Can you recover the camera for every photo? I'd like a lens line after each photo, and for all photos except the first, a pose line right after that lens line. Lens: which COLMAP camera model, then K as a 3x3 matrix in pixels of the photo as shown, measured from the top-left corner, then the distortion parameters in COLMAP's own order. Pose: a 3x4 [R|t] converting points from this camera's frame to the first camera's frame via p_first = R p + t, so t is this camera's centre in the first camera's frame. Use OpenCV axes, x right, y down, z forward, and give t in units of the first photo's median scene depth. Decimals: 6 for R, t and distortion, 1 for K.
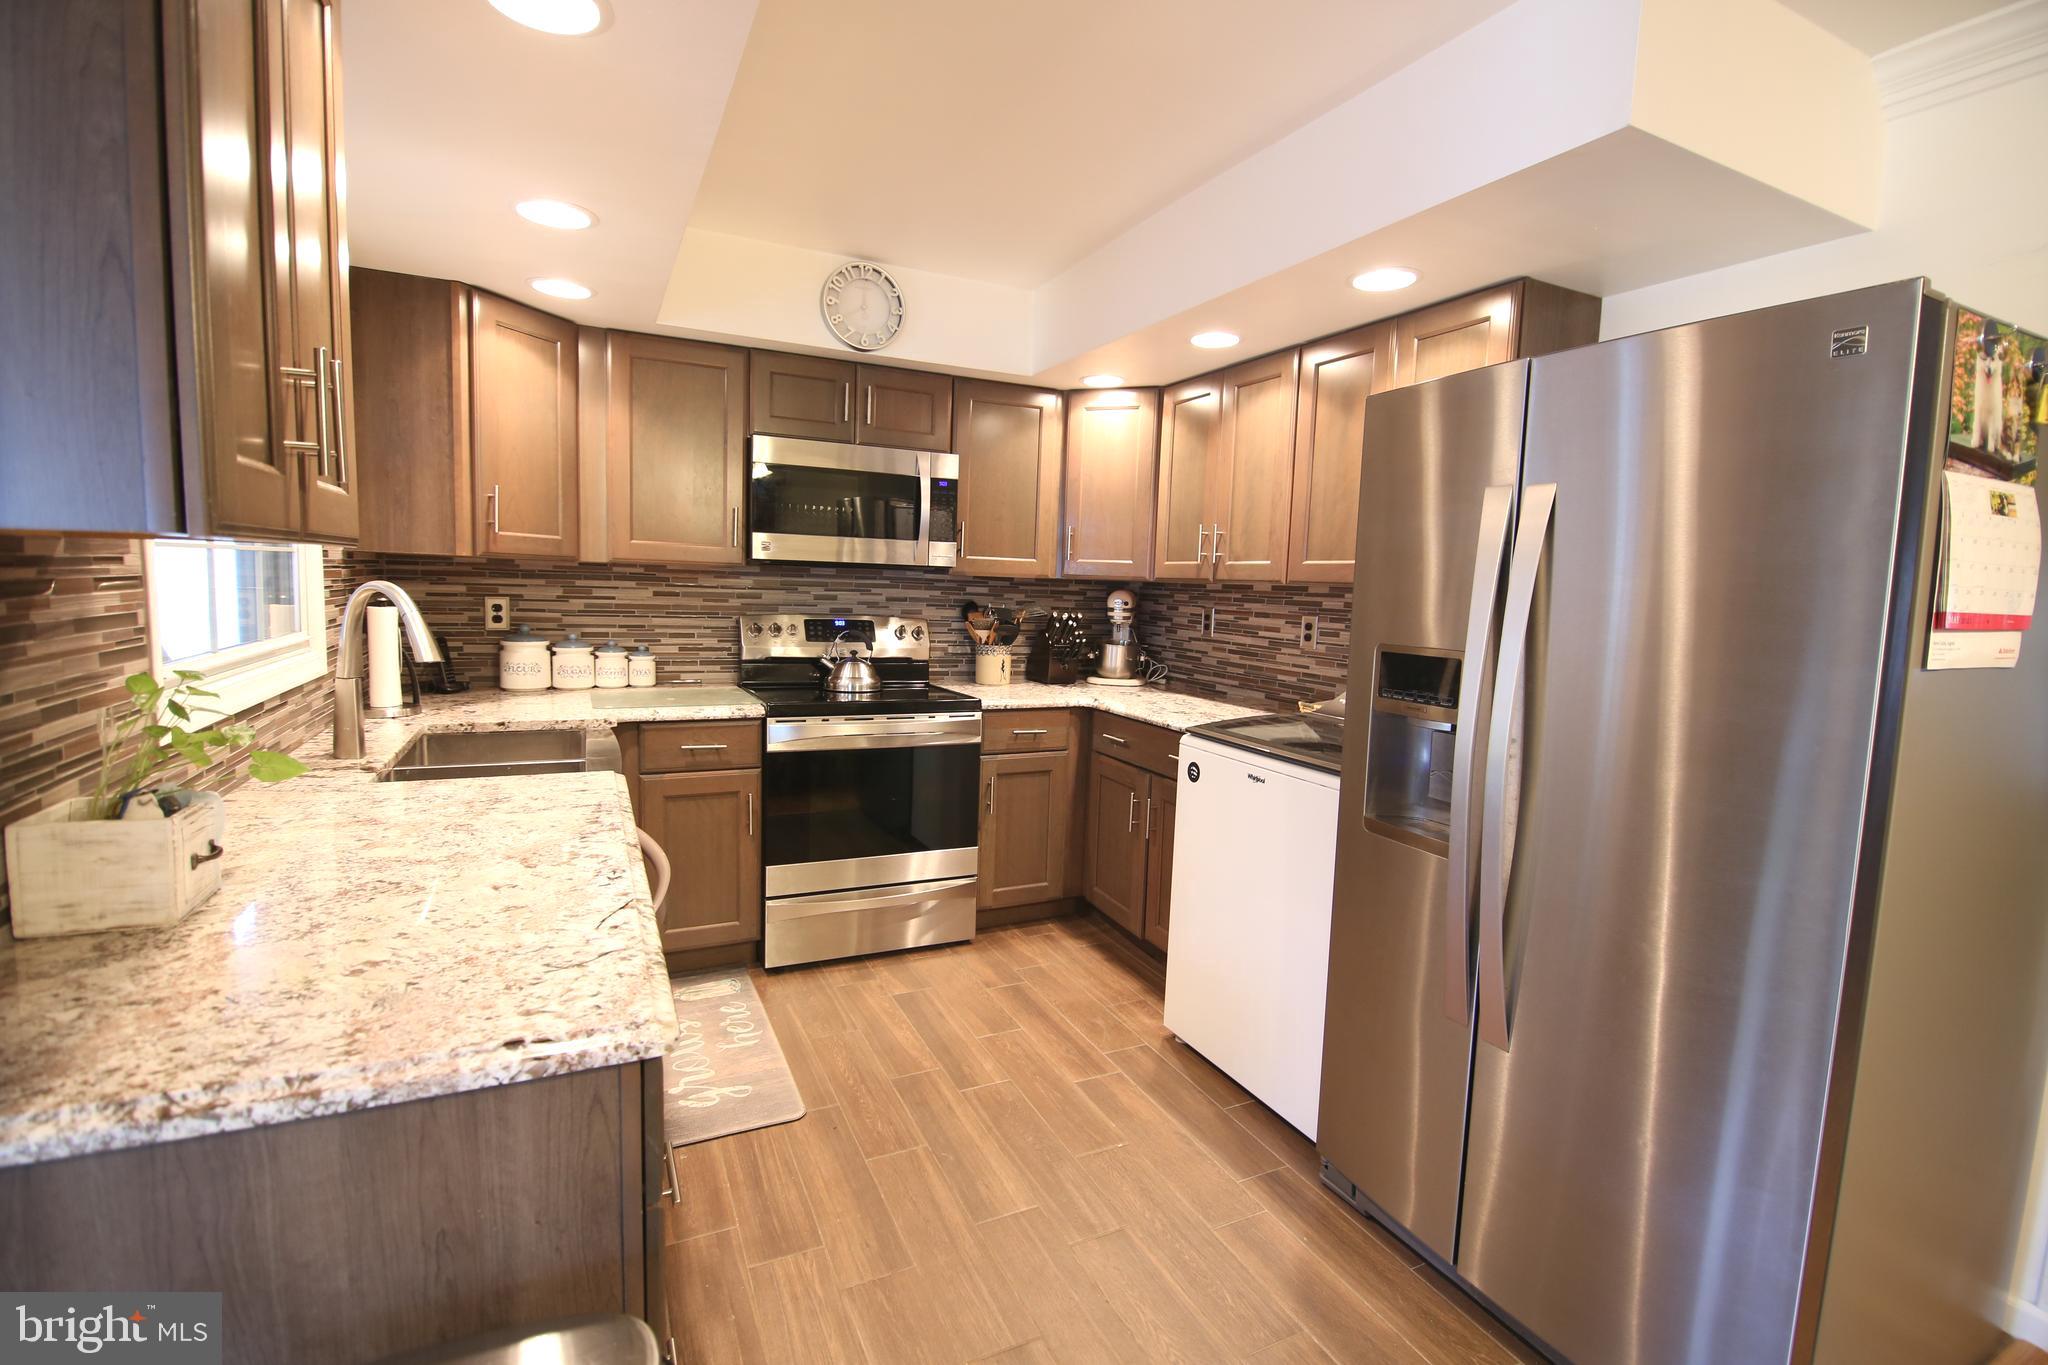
lens RADIAL K [[911.5, 0, 1031.7], [0, 911.5, 683.5], [0, 0, 1]] dist [-0.006716, -0.007450]
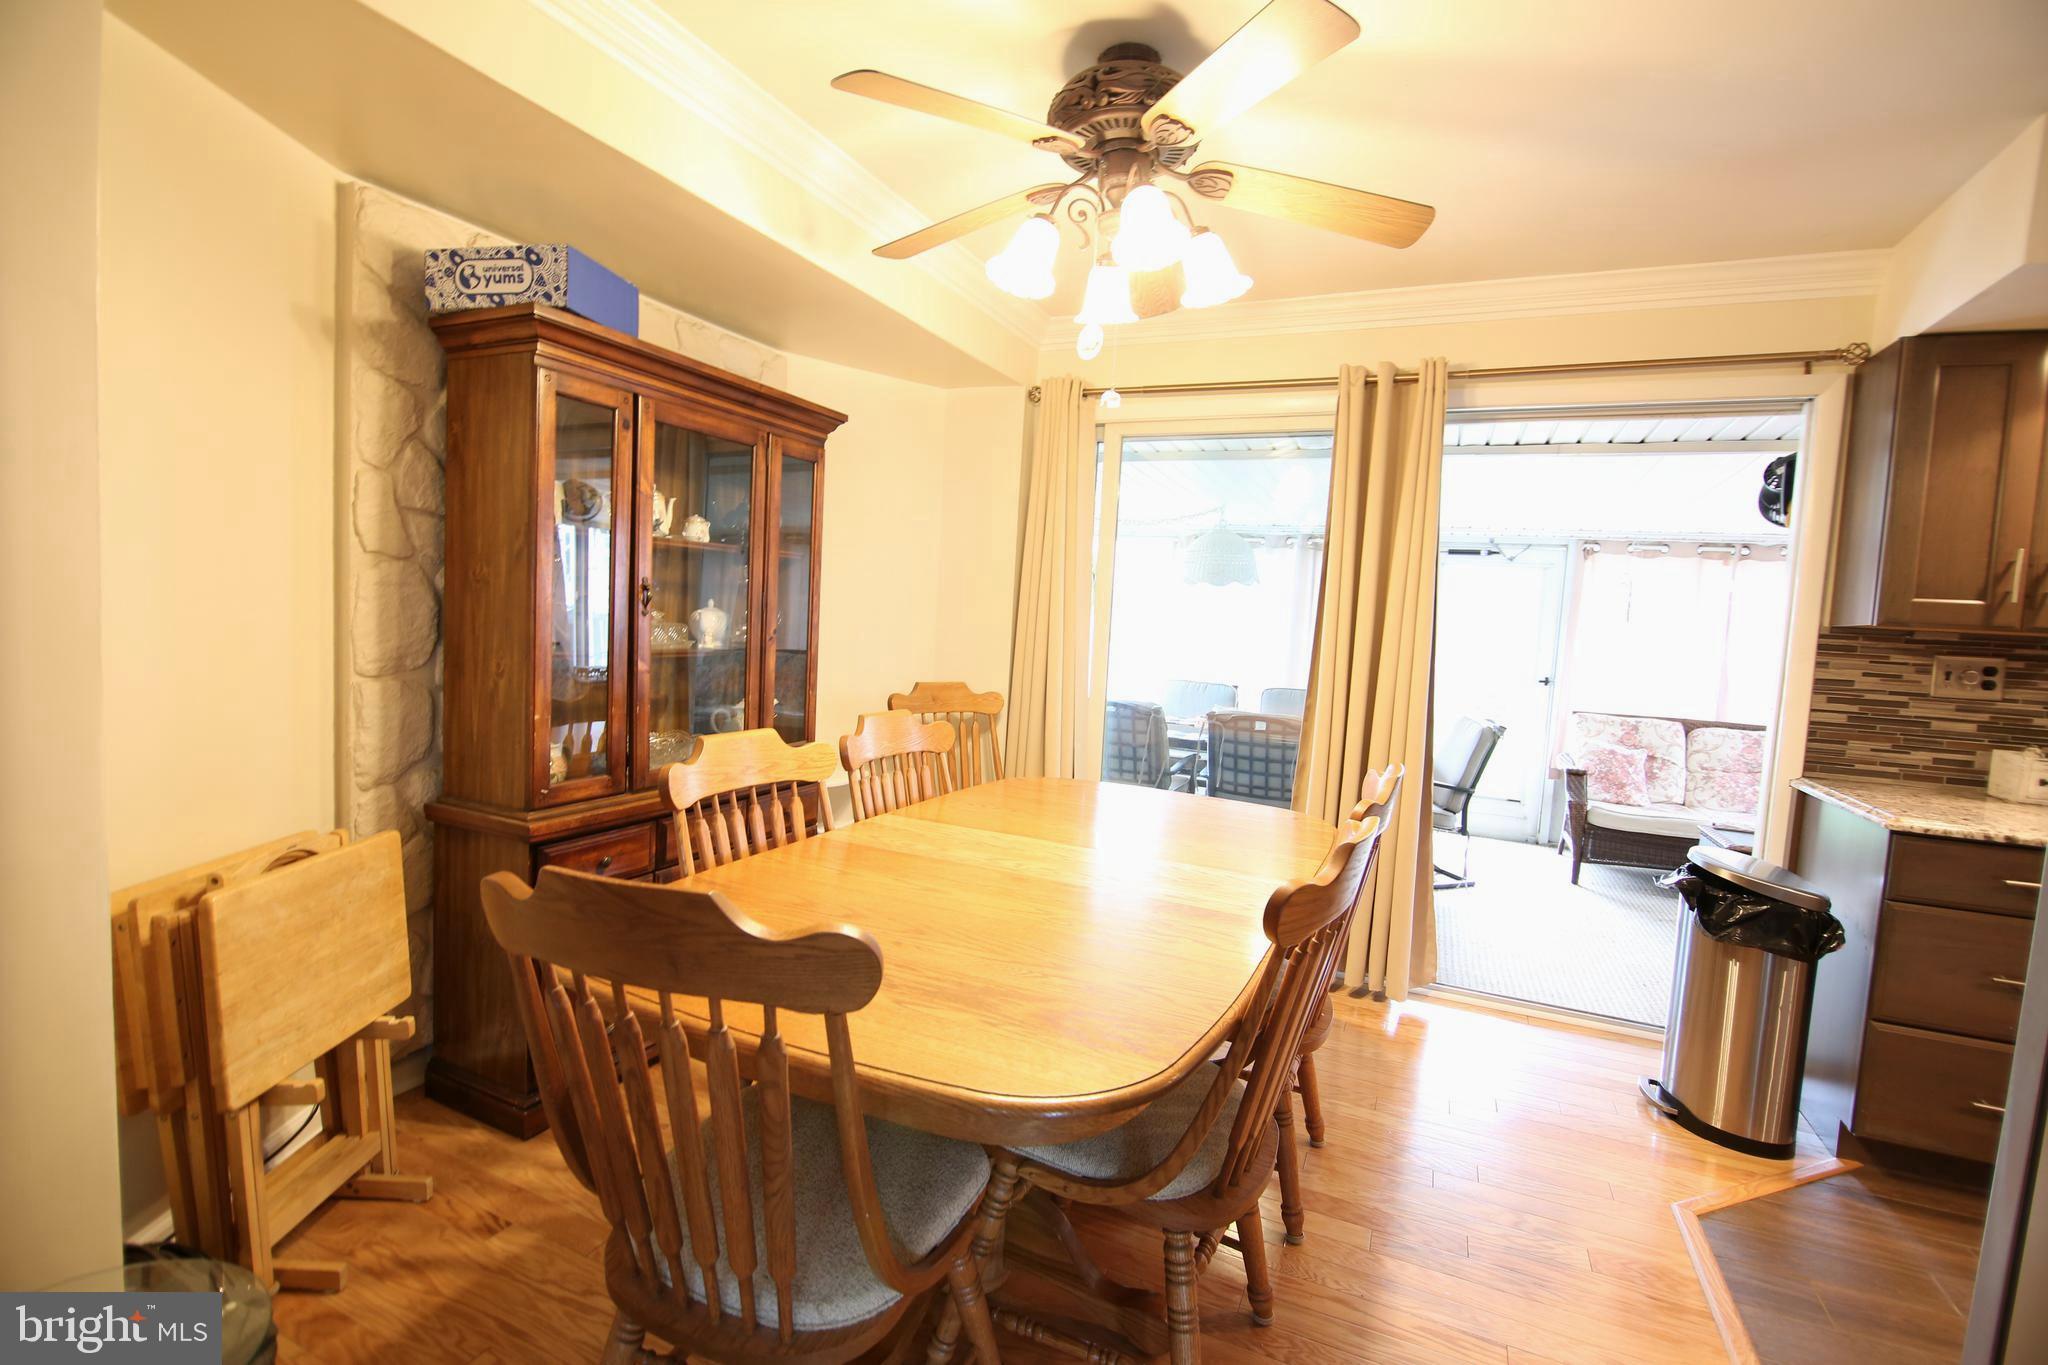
lens RADIAL K [[911.5, 0, 1018.4], [0, 911.5, 676.9], [0, 0, 1]] dist [-0.006716, -0.007450]
pose [[-0.774952, -0.021796, -0.631645, 0.859745], [-0.141610, 0.979984, 0.139922, -0.001373], [0.615952, 0.197880, -0.762526, 0.396473]]
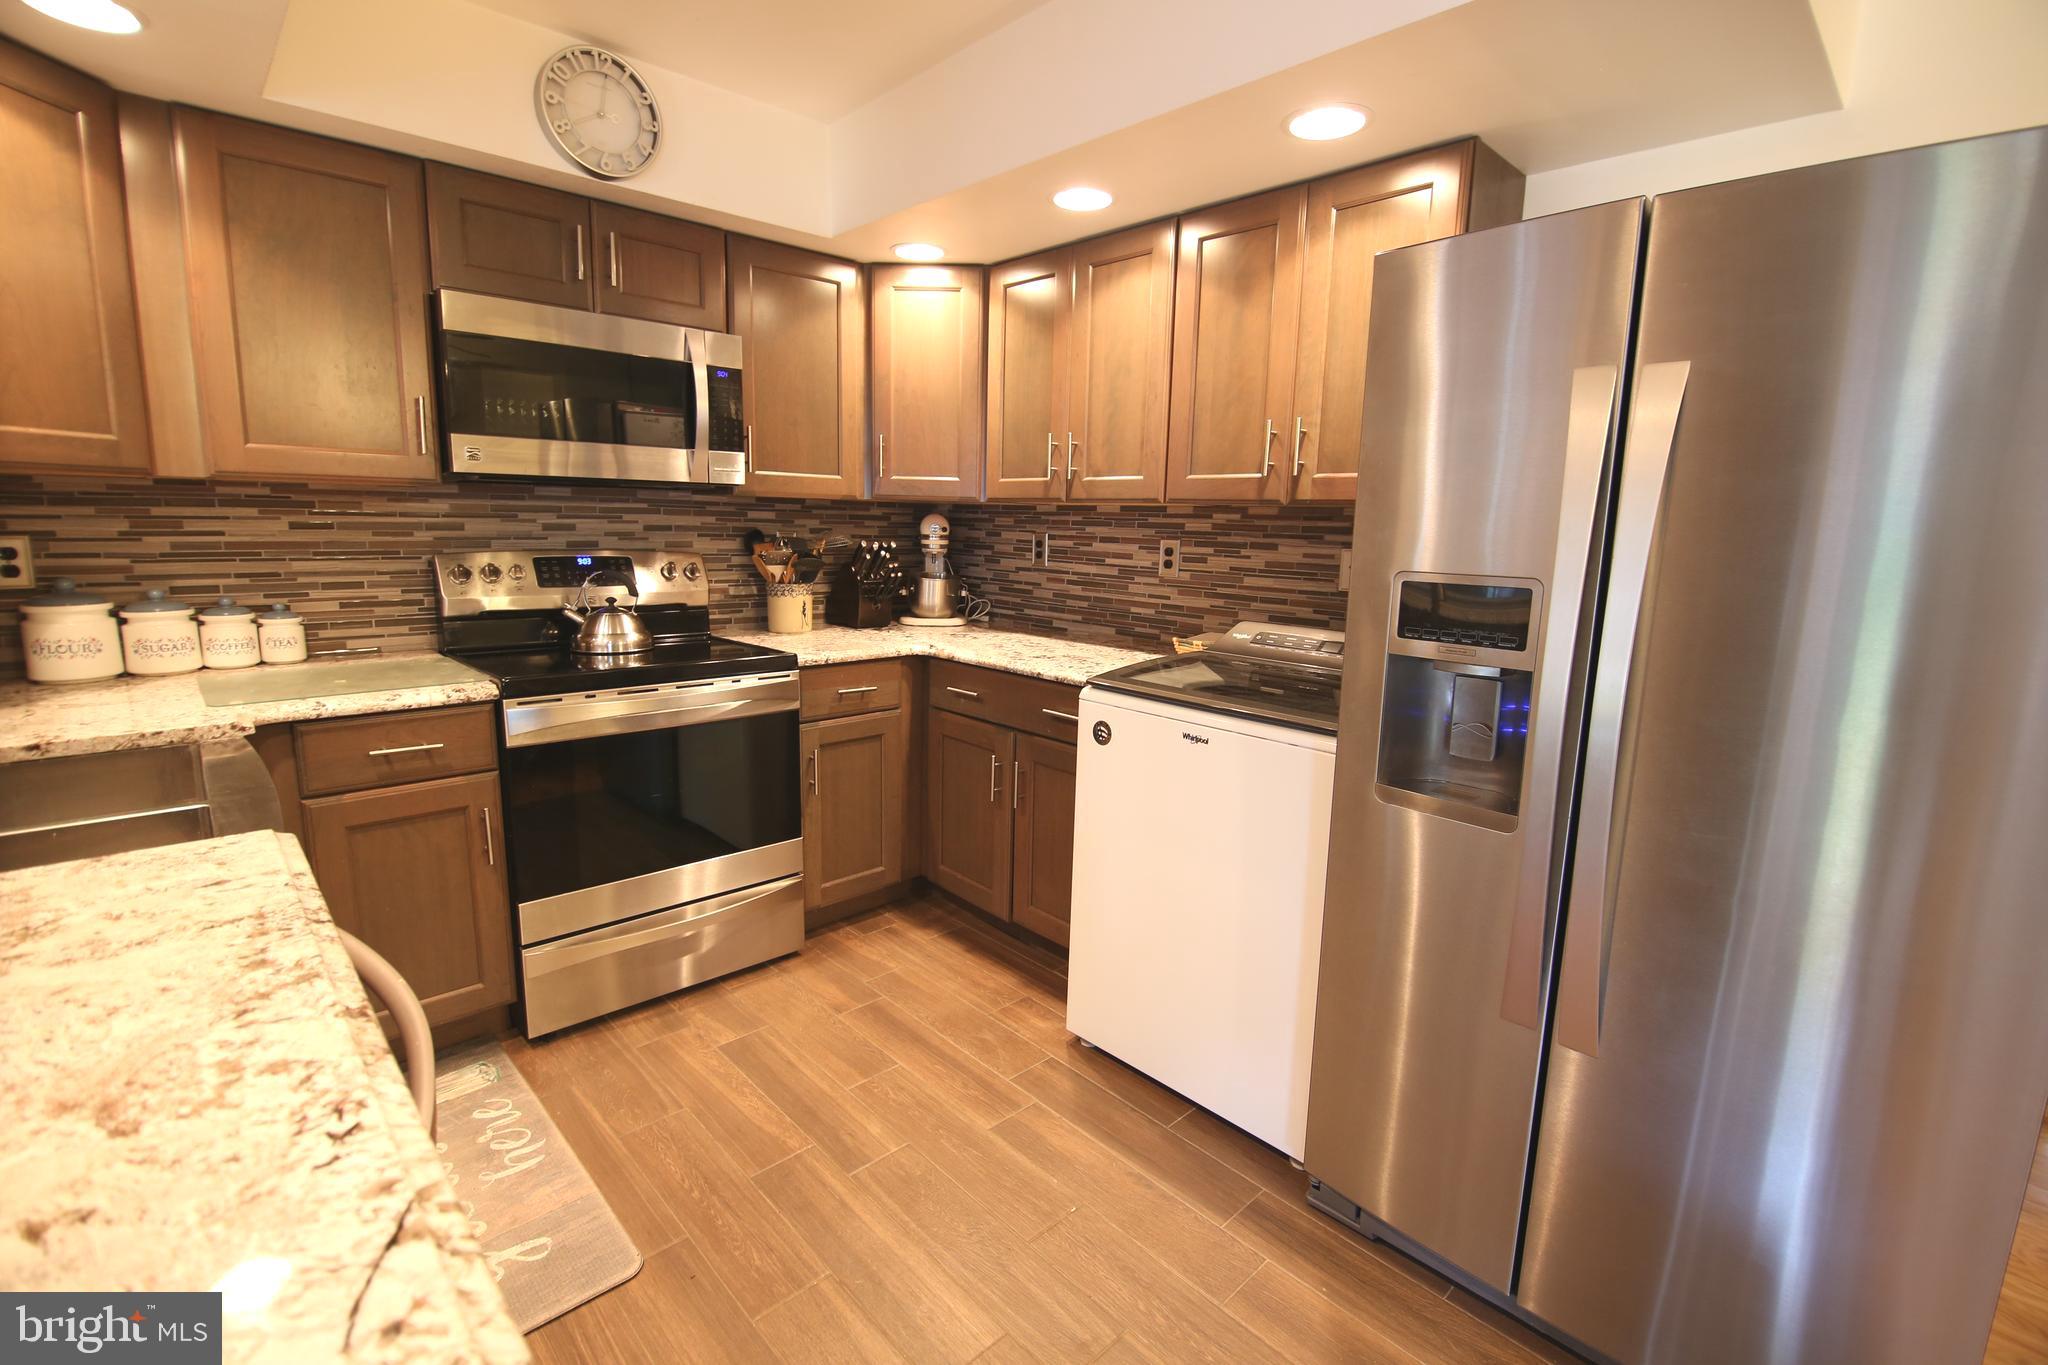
lens RADIAL K [[911.5, 0, 1029.0], [0, 911.5, 680.5], [0, 0, 1]] dist [-0.006716, -0.007450]
pose [[0.953238, -0.064287, 0.295303, -0.108480], [0.041930, 0.995796, 0.081434, -0.017257], [-0.299296, -0.065244, 0.951927, 0.207341]]
